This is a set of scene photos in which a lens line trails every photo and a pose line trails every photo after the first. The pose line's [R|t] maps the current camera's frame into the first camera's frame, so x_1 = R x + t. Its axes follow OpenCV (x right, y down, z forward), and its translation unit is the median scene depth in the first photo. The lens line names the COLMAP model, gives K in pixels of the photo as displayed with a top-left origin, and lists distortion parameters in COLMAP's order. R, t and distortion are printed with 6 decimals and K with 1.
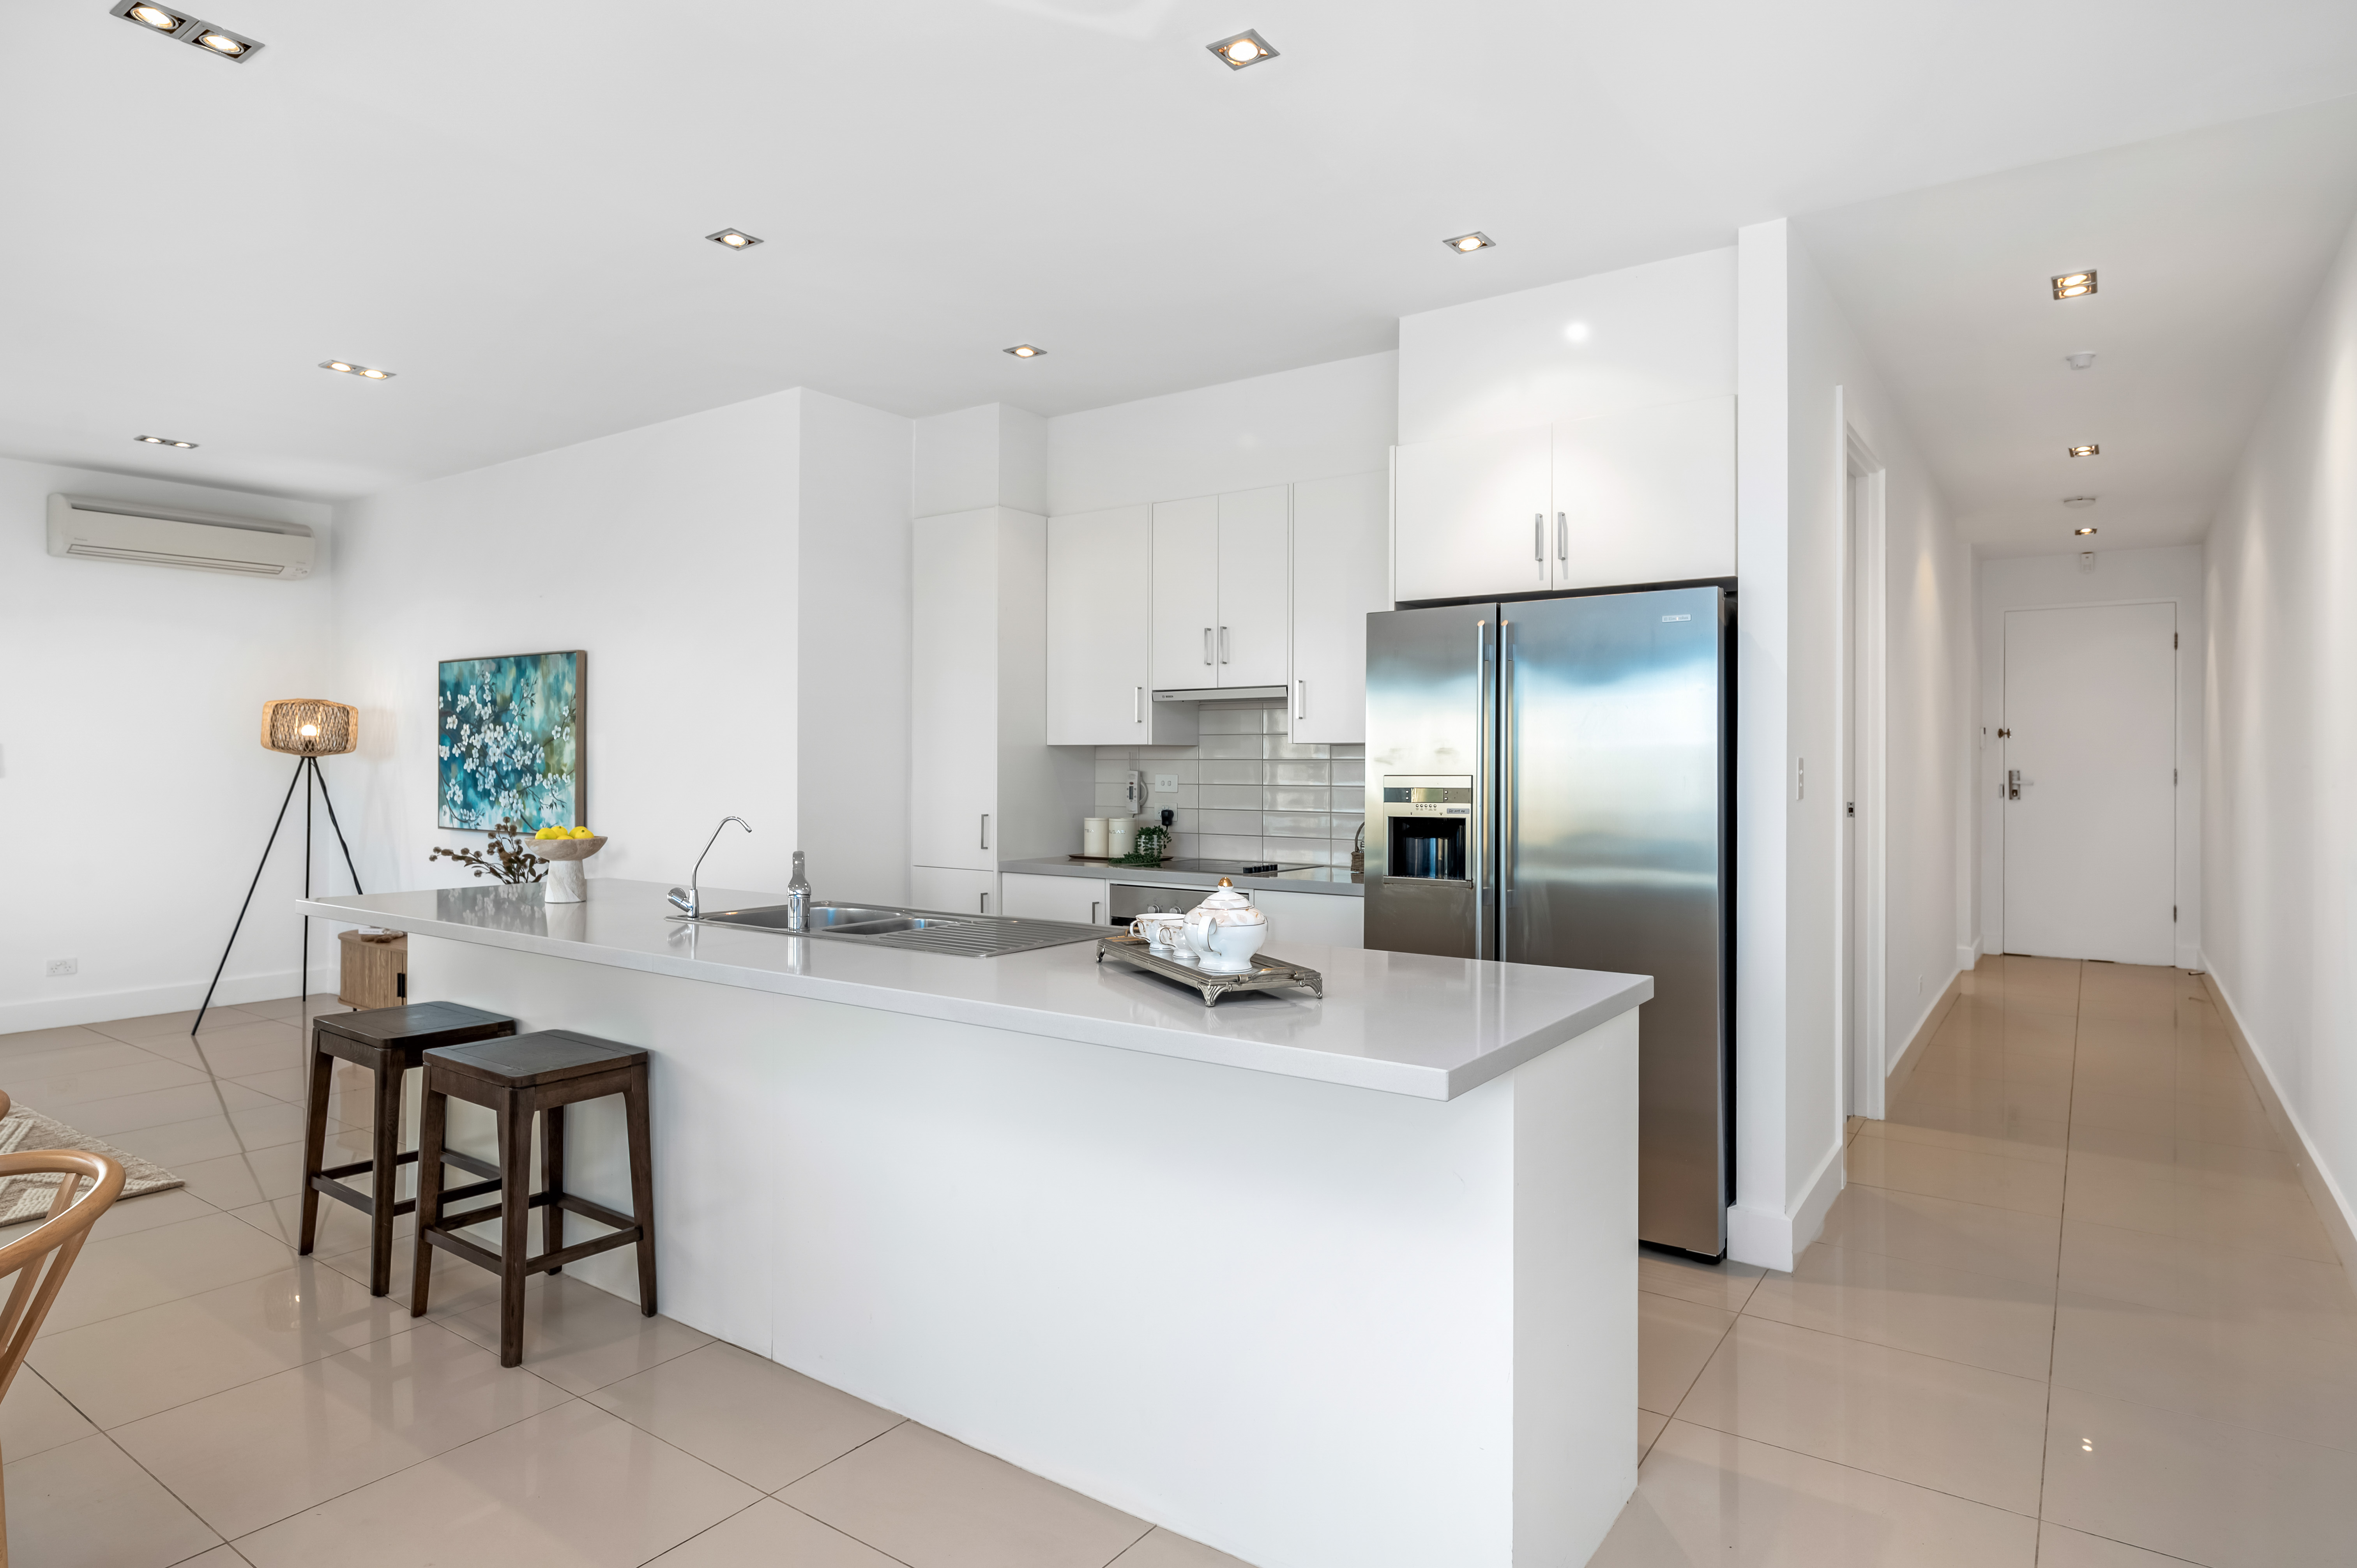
lens RADIAL K [[1300.8, 0, 1178.5], [0, 1300.8, 784.0], [0, 0, 1]] dist [-0.004272, -0.000391]
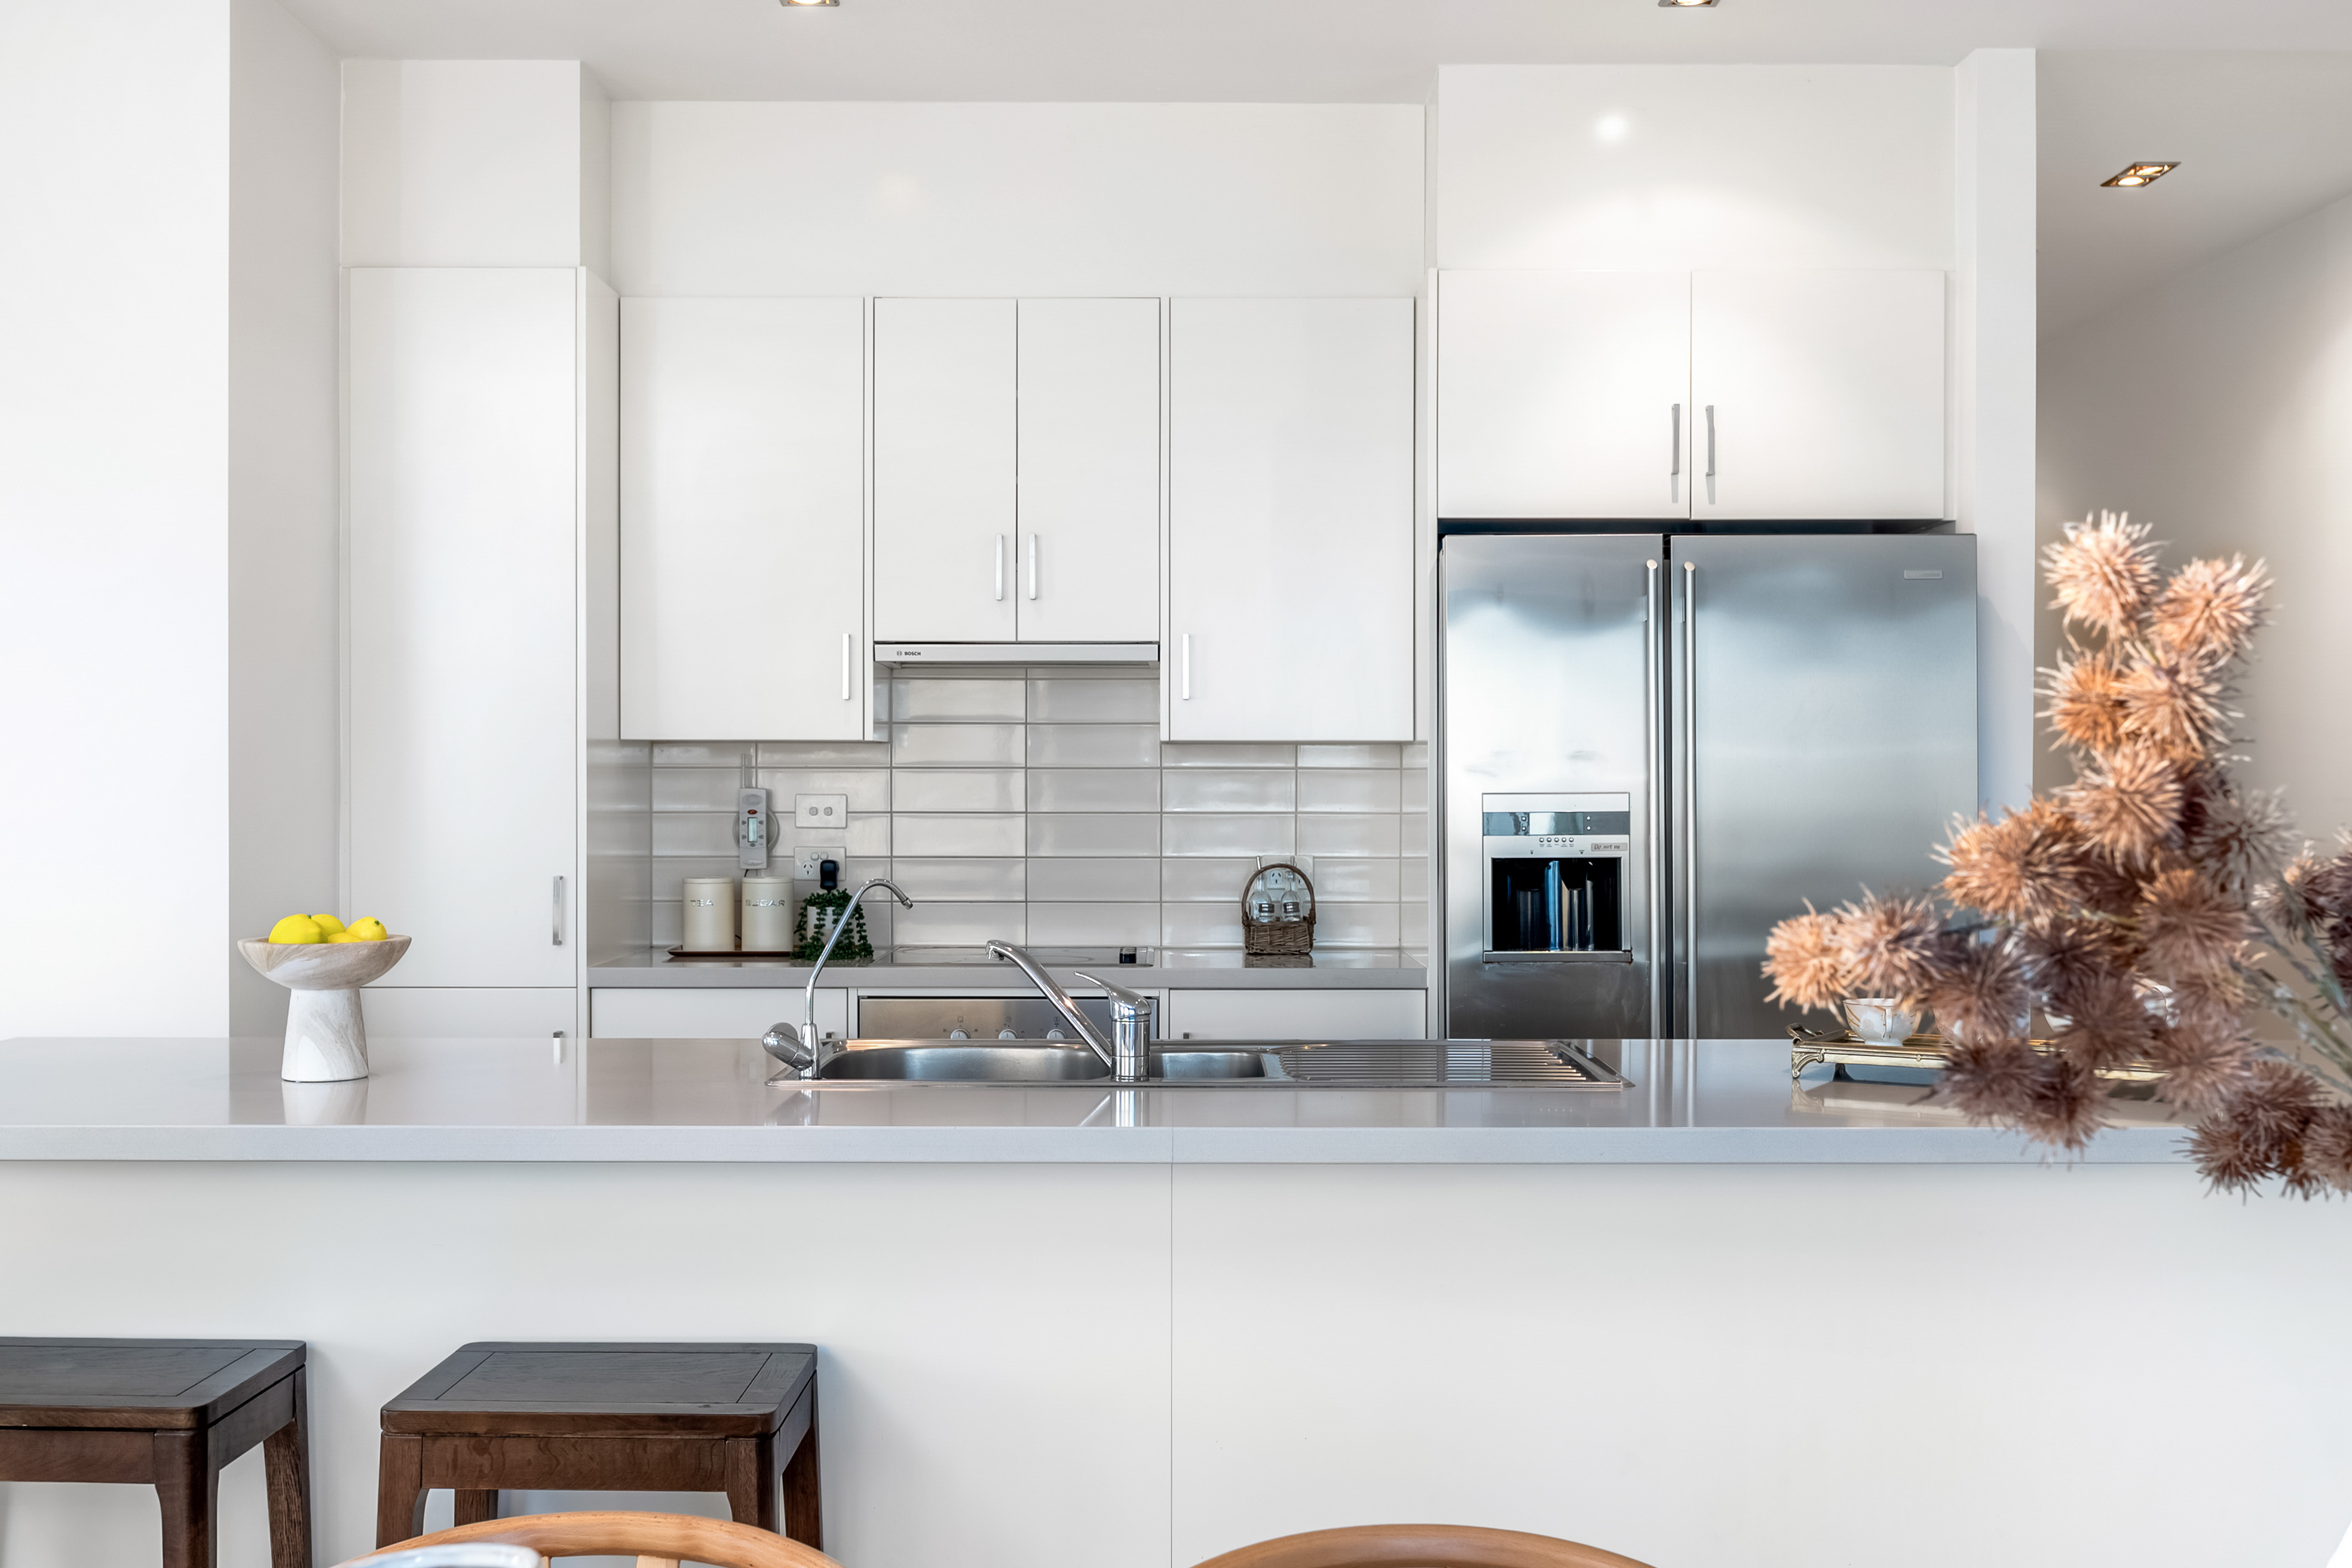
lens RADIAL K [[2447.9, 0, 1176.0], [0, 2447.9, 784.0], [0, 0, 1]] dist [0.005522, 0.013798]
pose [[0.821410, -0.002759, 0.570331, -0.650237], [0.009379, 0.999918, -0.008671, -0.002222], [-0.570261, 0.012471, 0.821369, 0.106028]]
